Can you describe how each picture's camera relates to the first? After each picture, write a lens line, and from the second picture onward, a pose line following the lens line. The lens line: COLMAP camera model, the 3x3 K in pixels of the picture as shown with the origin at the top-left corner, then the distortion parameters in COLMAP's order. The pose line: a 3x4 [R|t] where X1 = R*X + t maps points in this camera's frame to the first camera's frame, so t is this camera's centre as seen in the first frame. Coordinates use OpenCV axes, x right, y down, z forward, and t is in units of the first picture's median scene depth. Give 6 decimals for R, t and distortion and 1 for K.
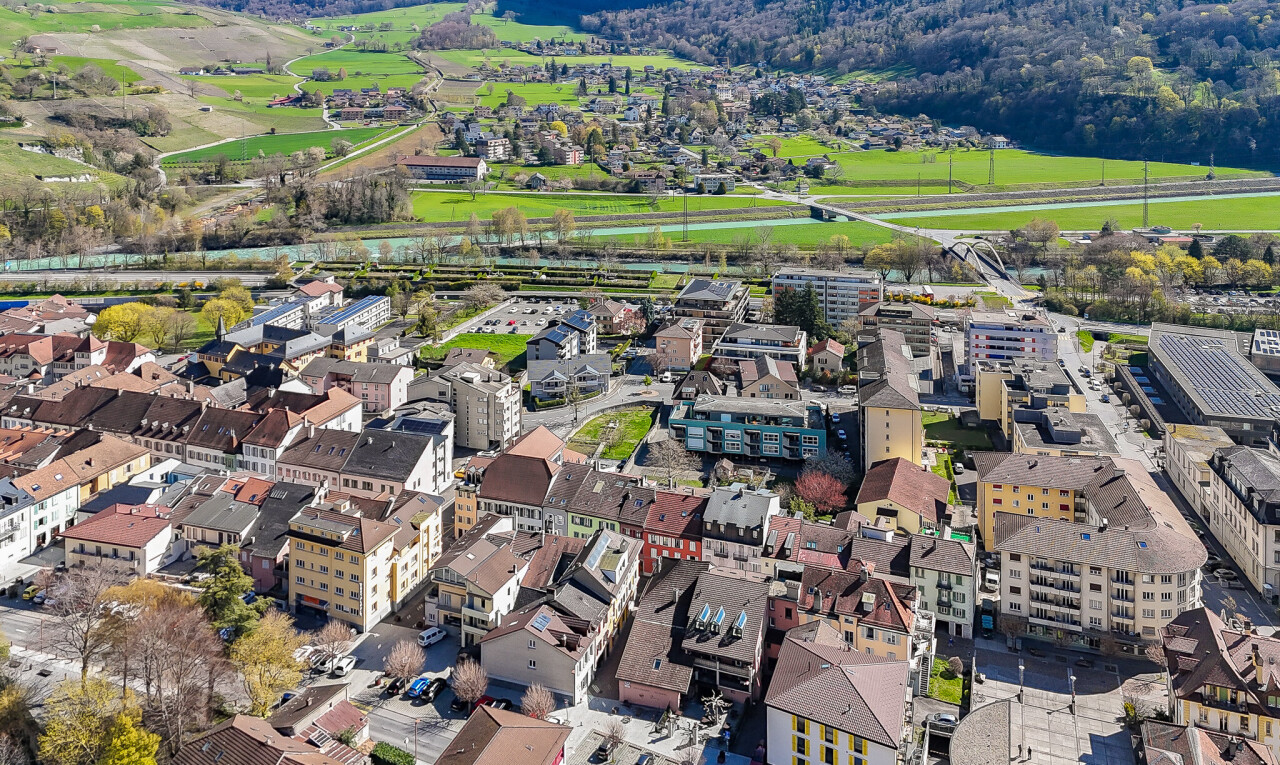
lens RADIAL K [[809.3, 0, 607.7], [0, 809.3, 382.0], [0, 0, 1]] dist [0.062843, -0.000020]
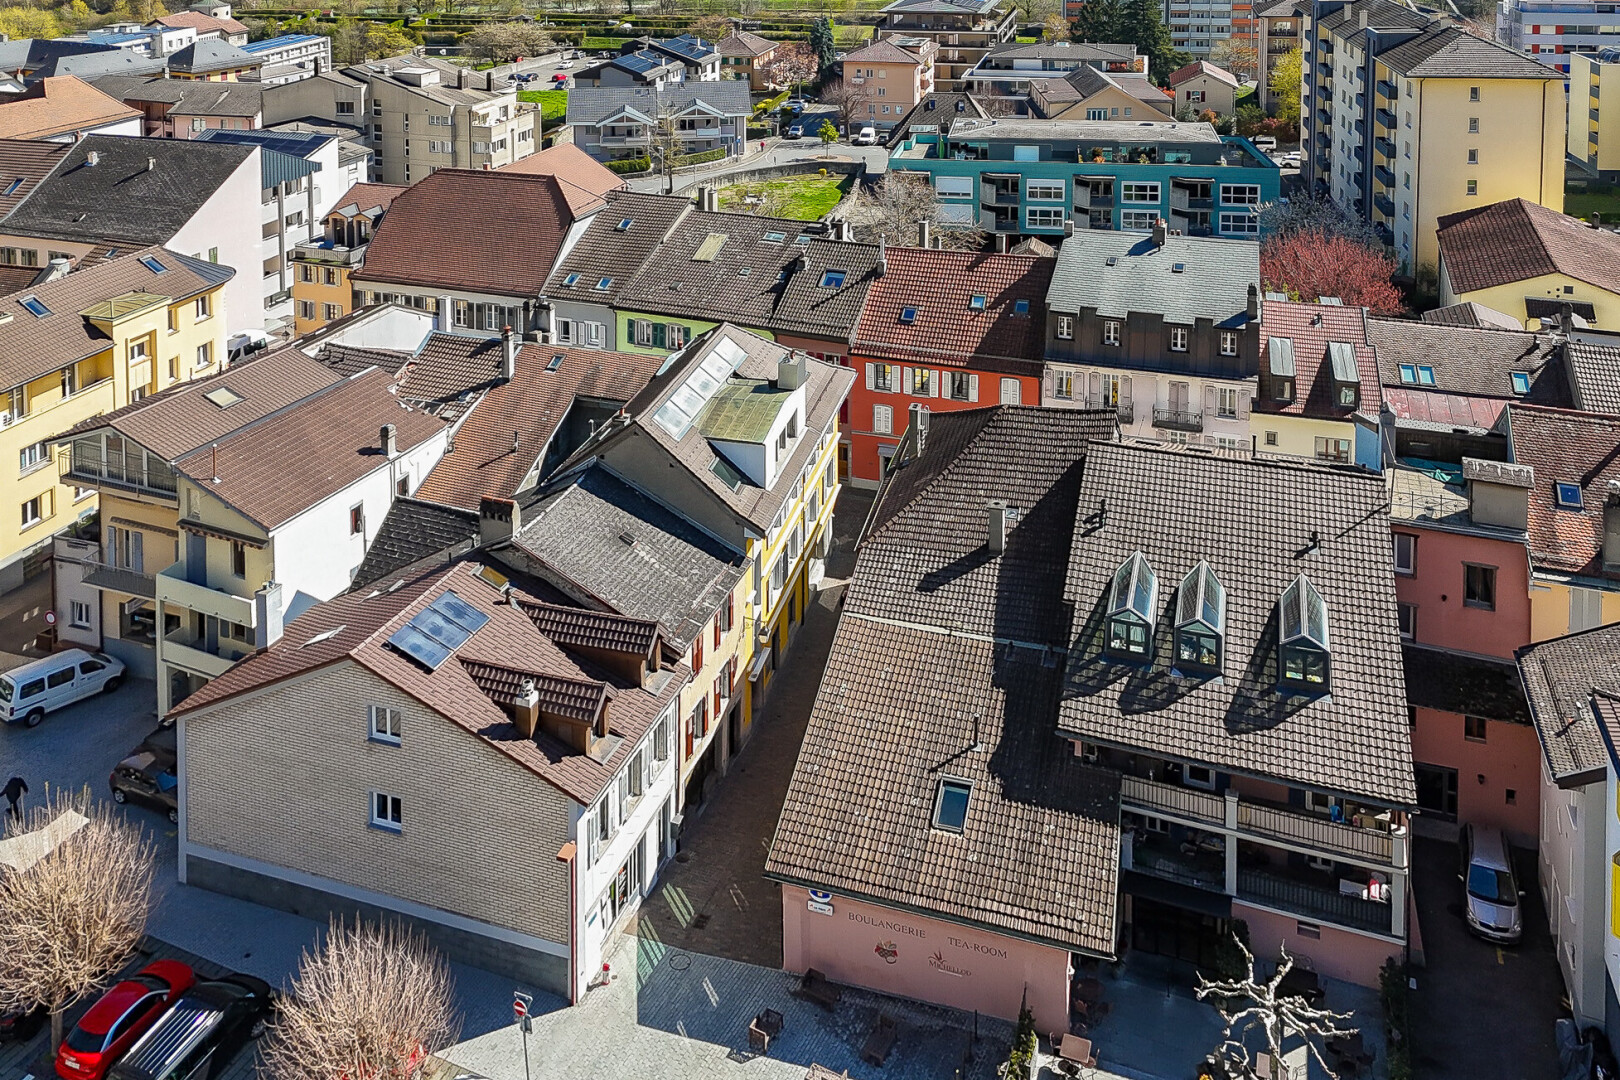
lens RADIAL K [[1116.2, 0, 810.0], [0, 1116.2, 540.0], [0, 0, 1]] dist [0.036090, -0.001792]
pose [[0.998451, -0.002737, 0.055569, 0.004558], [-0.008809, 0.978413, 0.206472, 0.188164], [-0.054935, -0.206642, 0.976873, 0.637020]]
